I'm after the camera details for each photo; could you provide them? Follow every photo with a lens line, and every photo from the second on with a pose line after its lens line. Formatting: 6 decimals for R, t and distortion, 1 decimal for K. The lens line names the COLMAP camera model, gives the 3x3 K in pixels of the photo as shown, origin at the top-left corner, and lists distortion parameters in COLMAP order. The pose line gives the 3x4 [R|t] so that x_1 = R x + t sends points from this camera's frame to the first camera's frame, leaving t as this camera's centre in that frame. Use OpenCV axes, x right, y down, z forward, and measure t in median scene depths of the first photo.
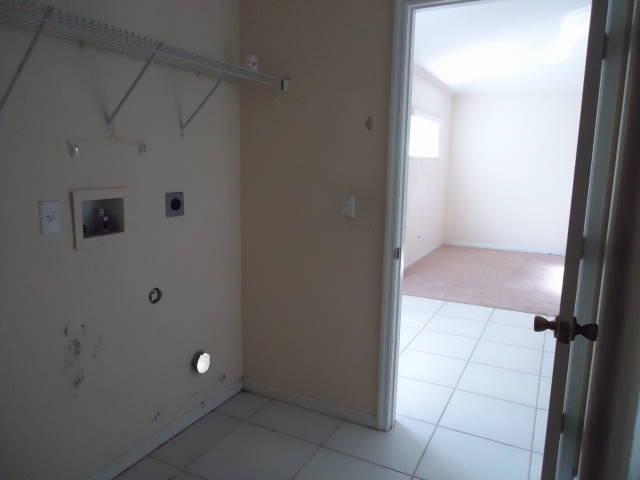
lens RADIAL K [[467.3, 0, 318.8], [0, 467.3, 238.1], [0, 0, 1]] dist [-0.017221, 0.023763]
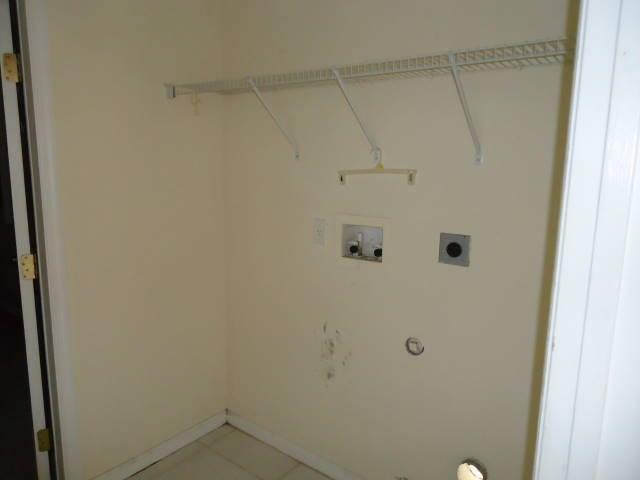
lens RADIAL K [[467.3, 0, 320.1], [0, 467.3, 240.3], [0, 0, 1]] dist [-0.017221, 0.023763]
pose [[-0.175639, 0.125868, -0.976375, 0.508400], [-0.190437, 0.968715, 0.159139, -0.174824], [0.965860, 0.213889, -0.146174, 0.928342]]
